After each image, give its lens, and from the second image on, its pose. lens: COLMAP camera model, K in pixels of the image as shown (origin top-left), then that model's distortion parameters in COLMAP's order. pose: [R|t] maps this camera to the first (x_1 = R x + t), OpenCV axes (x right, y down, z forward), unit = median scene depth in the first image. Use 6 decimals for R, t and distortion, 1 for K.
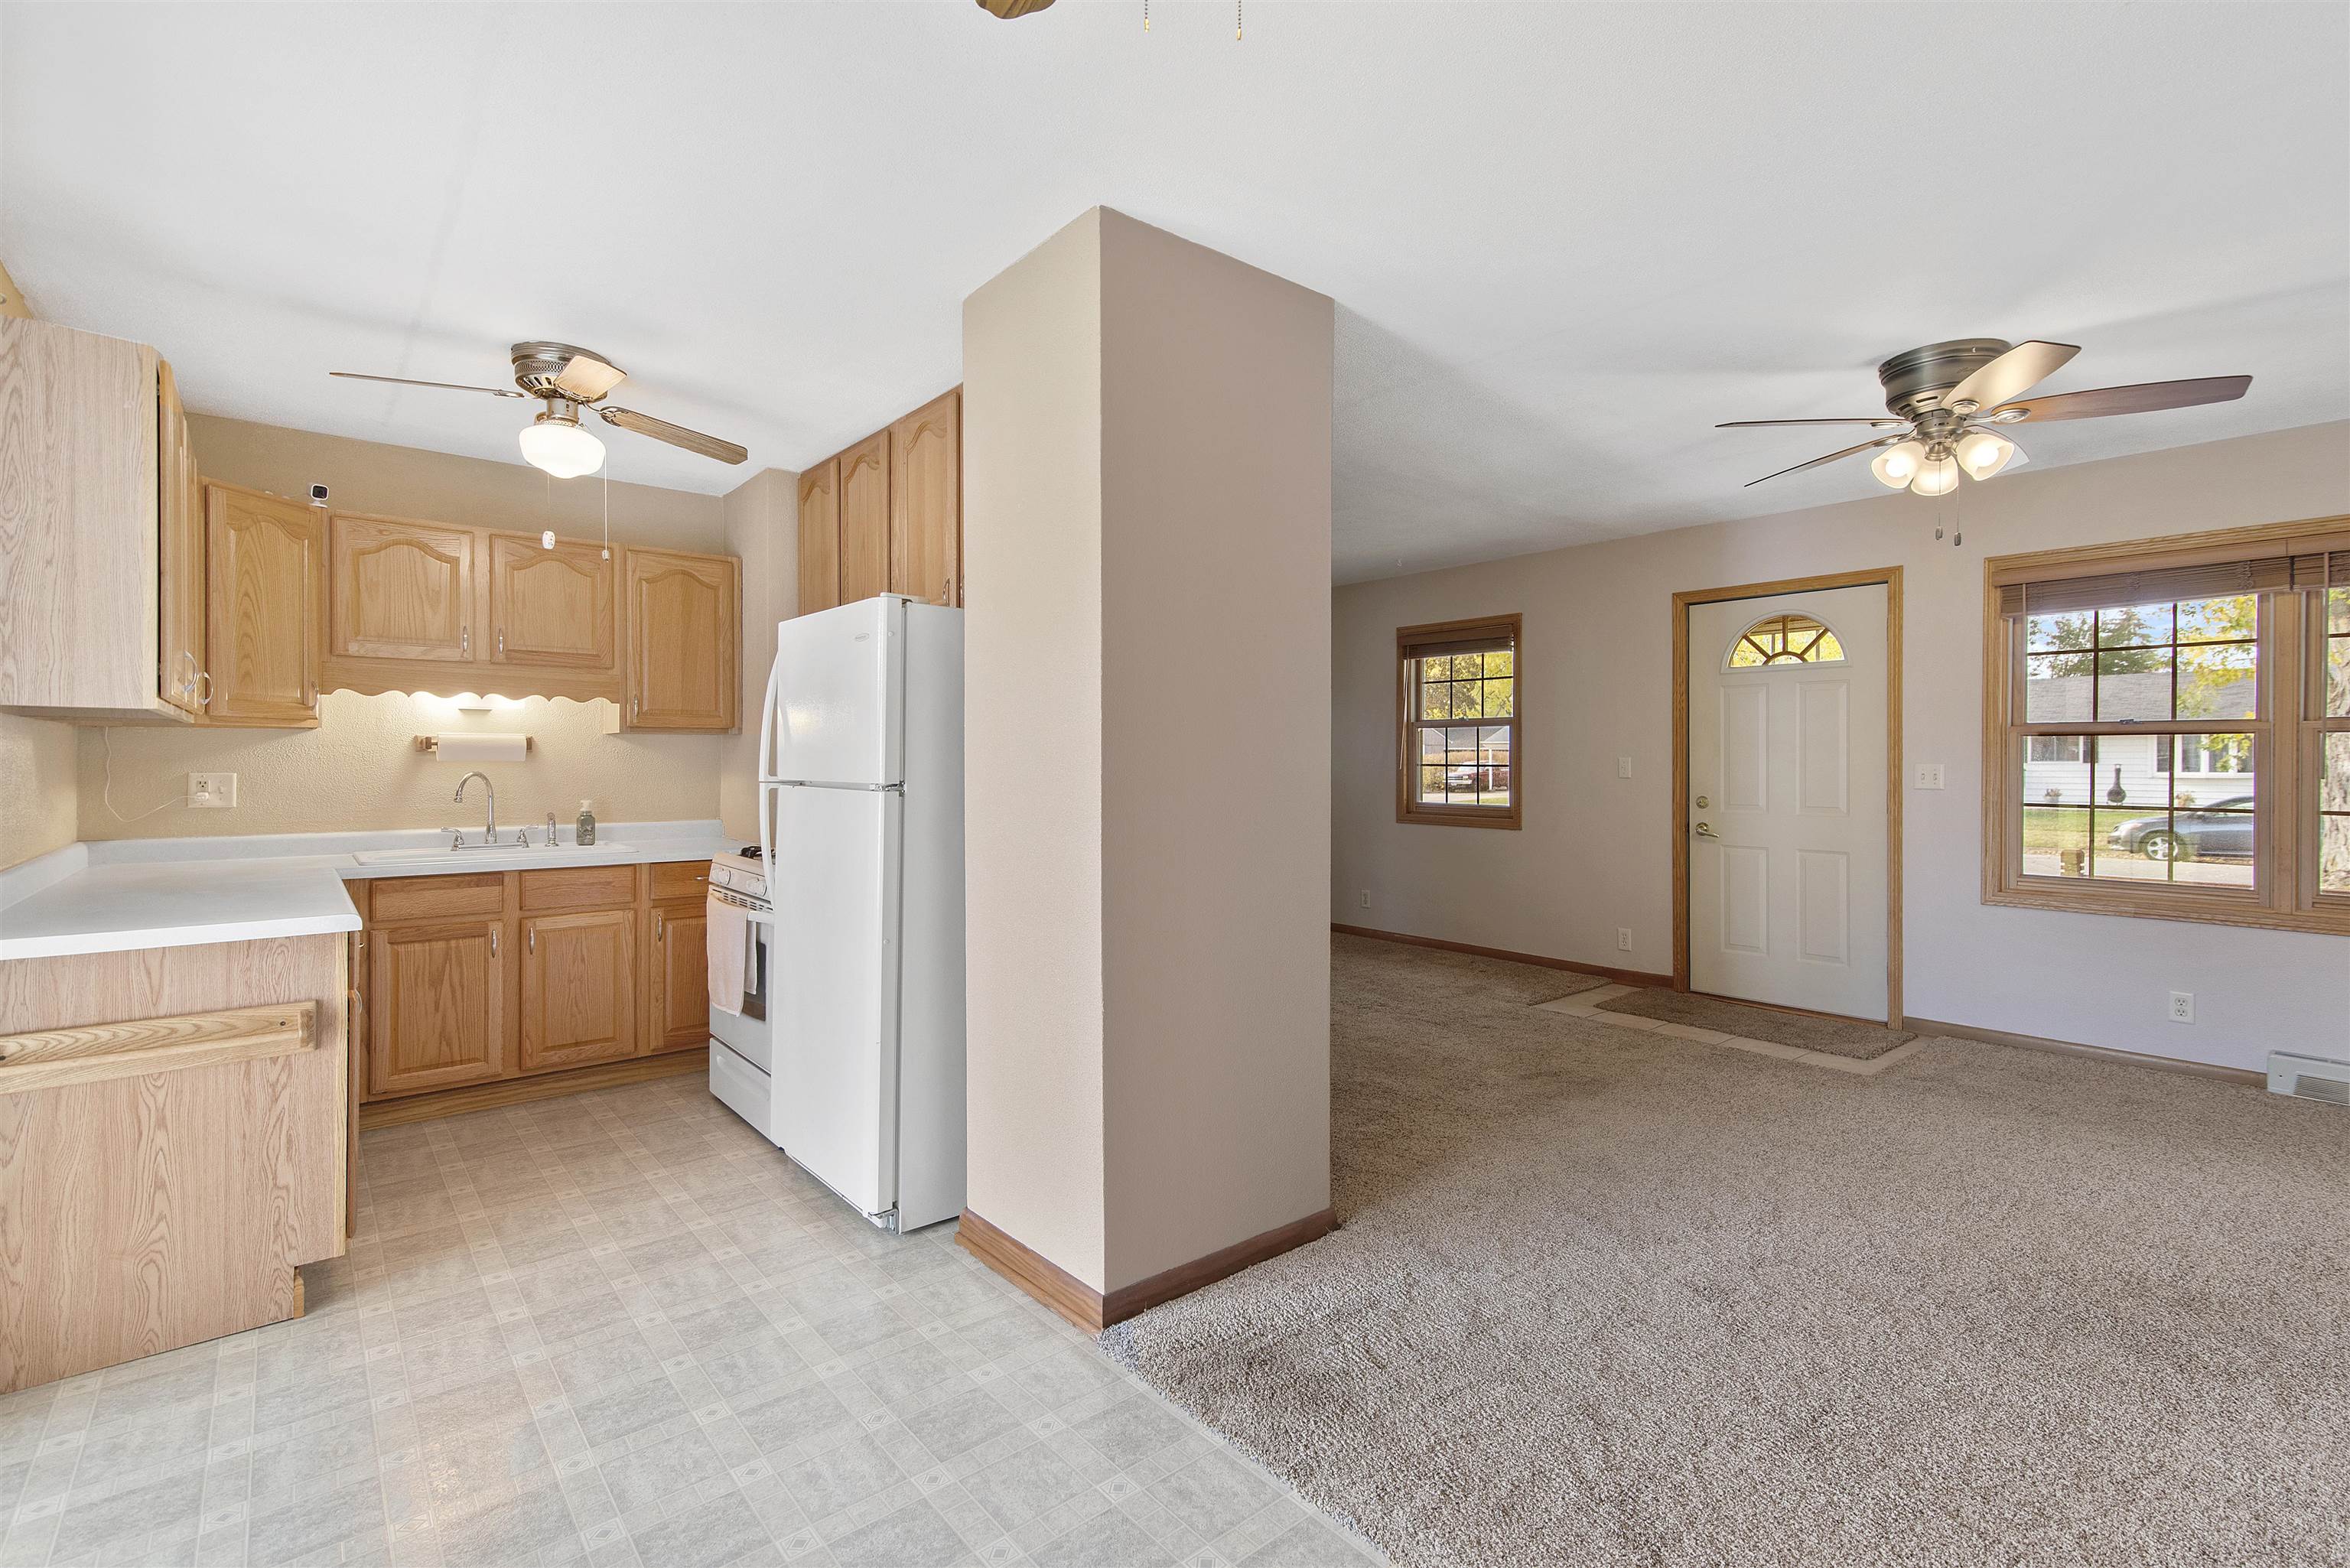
lens RADIAL K [[1067.0, 0, 1198.0], [0, 1067.0, 766.6], [0, 0, 1]] dist [0.015220, -0.001182]
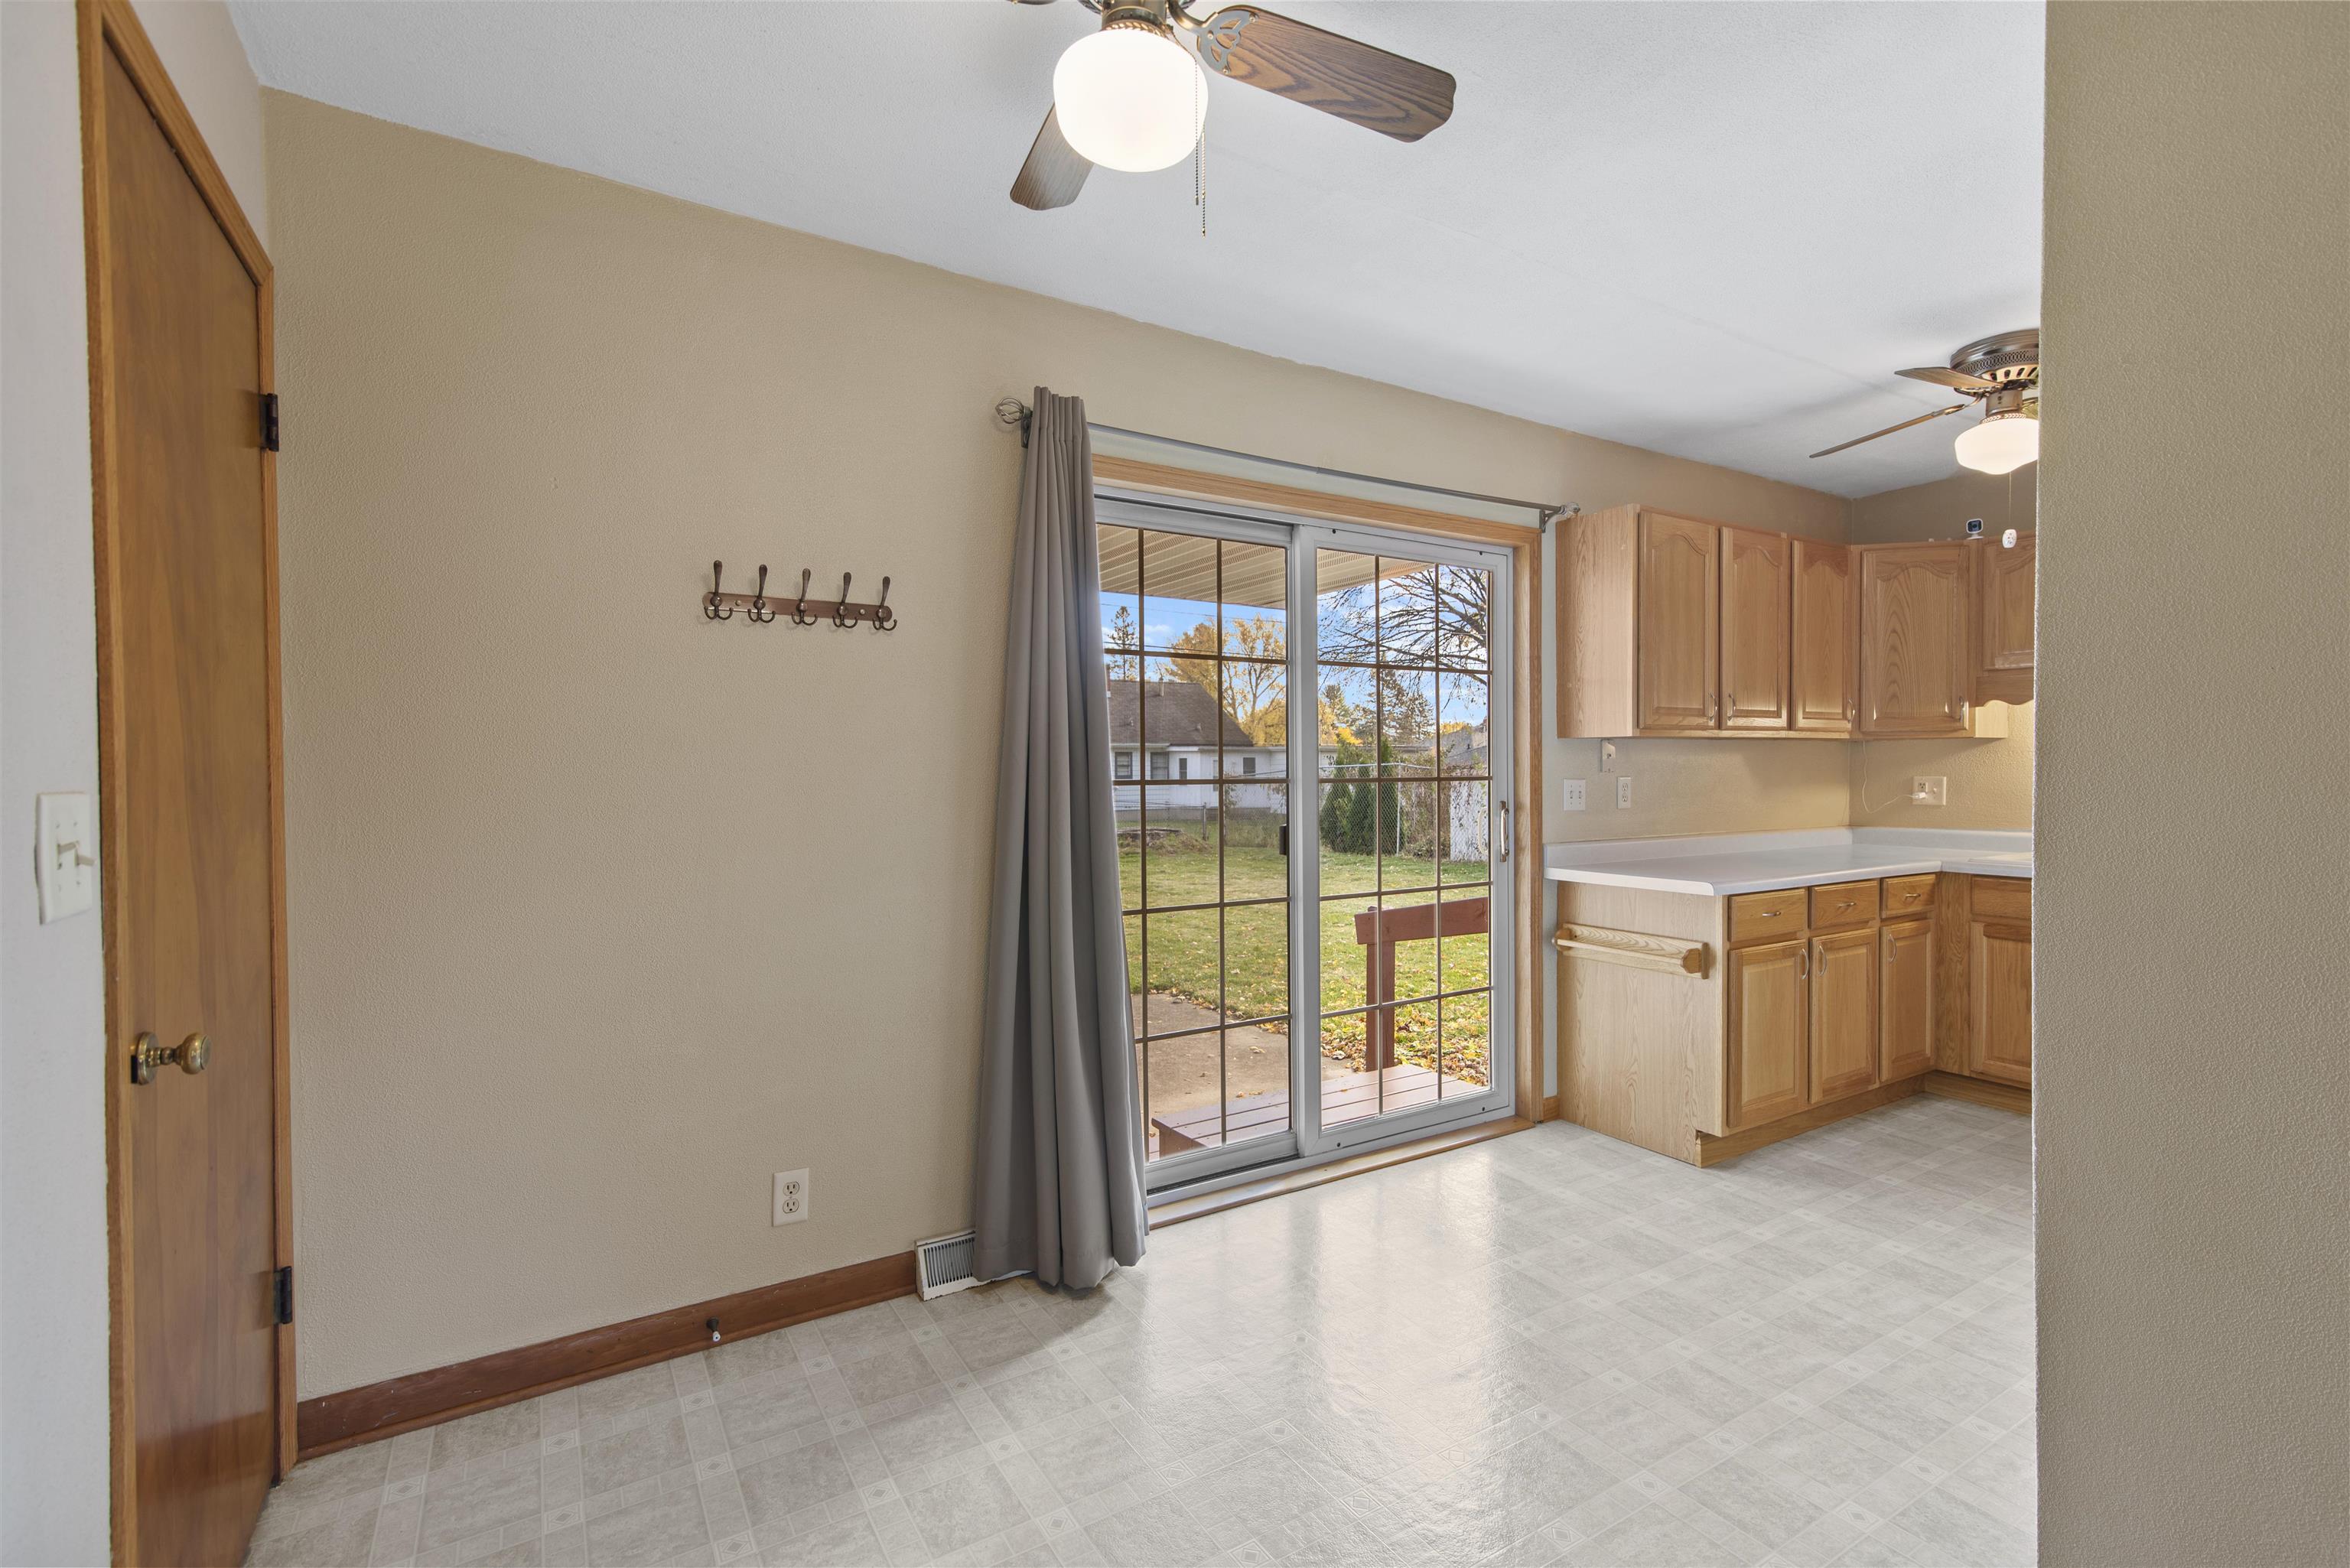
lens RADIAL K [[1067.0, 0, 1205.6], [0, 1067.0, 779.7], [0, 0, 1]] dist [0.015220, -0.001182]
pose [[-0.137157, 0.011439, -0.990483, 0.398942], [0.001468, 0.999935, 0.011345, -0.005004], [0.990548, 0.000102, -0.137165, 0.358960]]
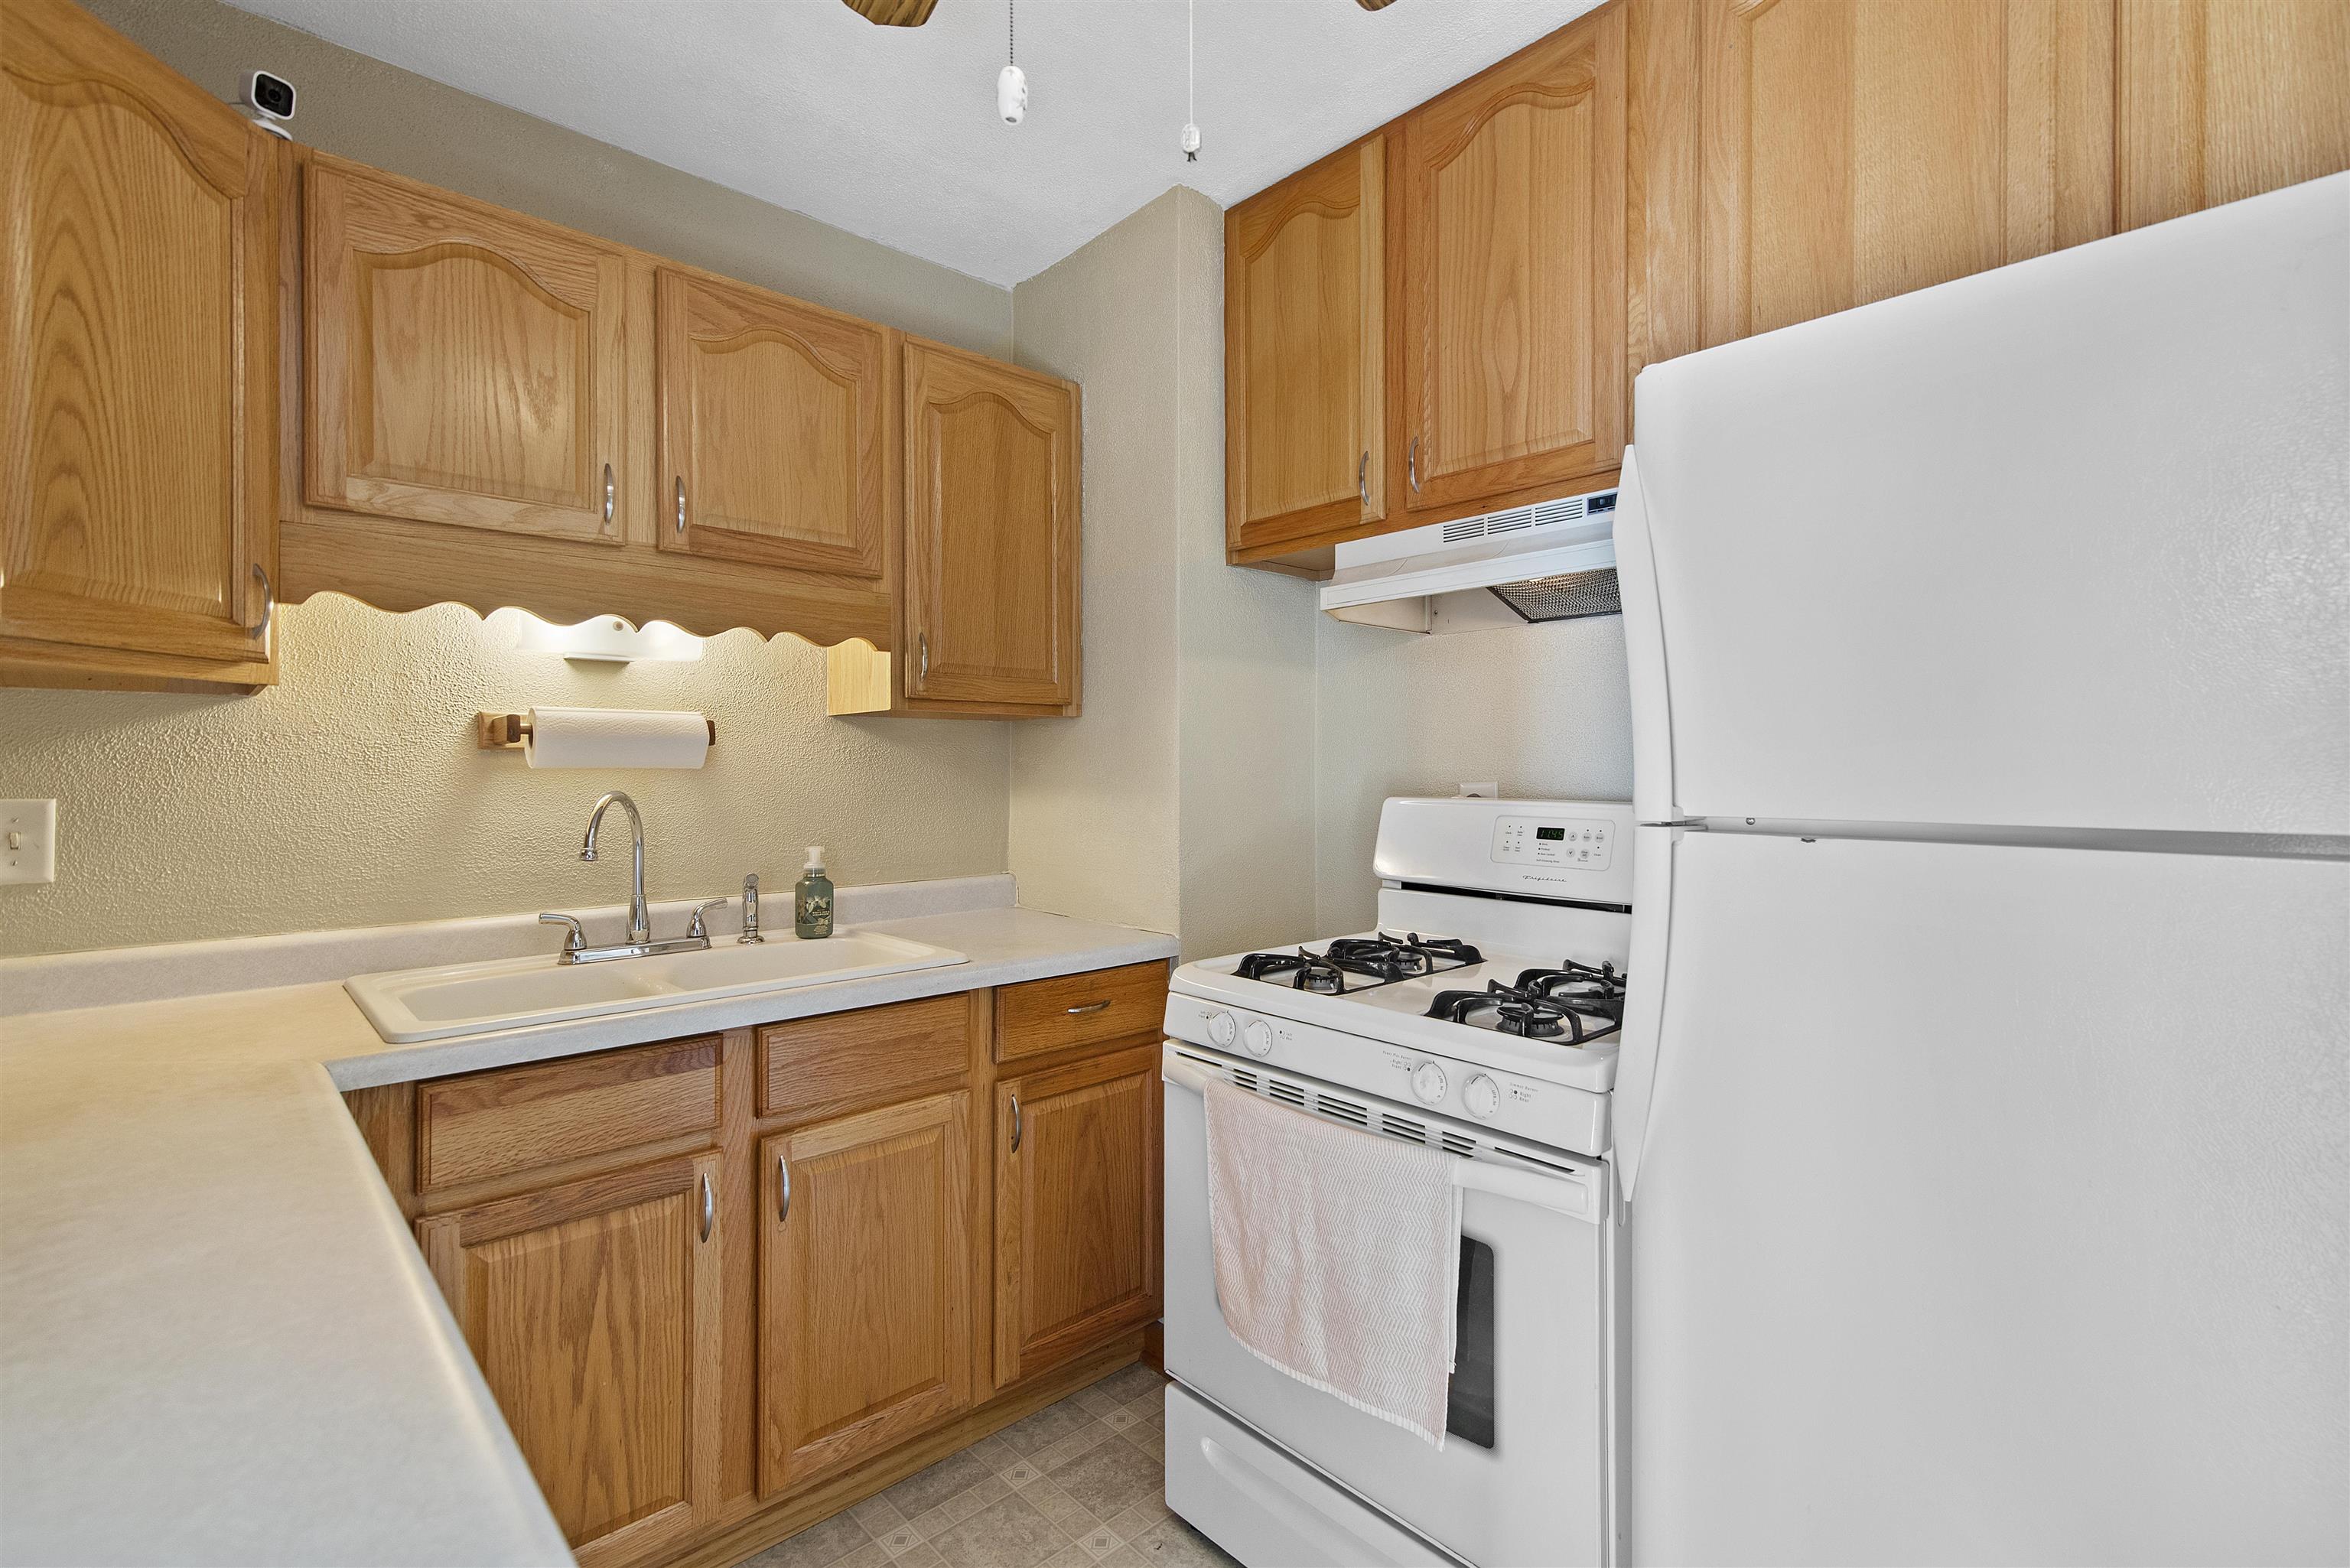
lens RADIAL K [[1067.0, 0, 1195.6], [0, 1067.0, 764.9], [0, 0, 1]] dist [0.015220, -0.001182]
pose [[0.998626, -0.003728, 0.052264, -0.489178], [0.004318, 0.999928, -0.011171, -0.000490], [-0.052218, 0.011381, 0.998571, 0.576919]]
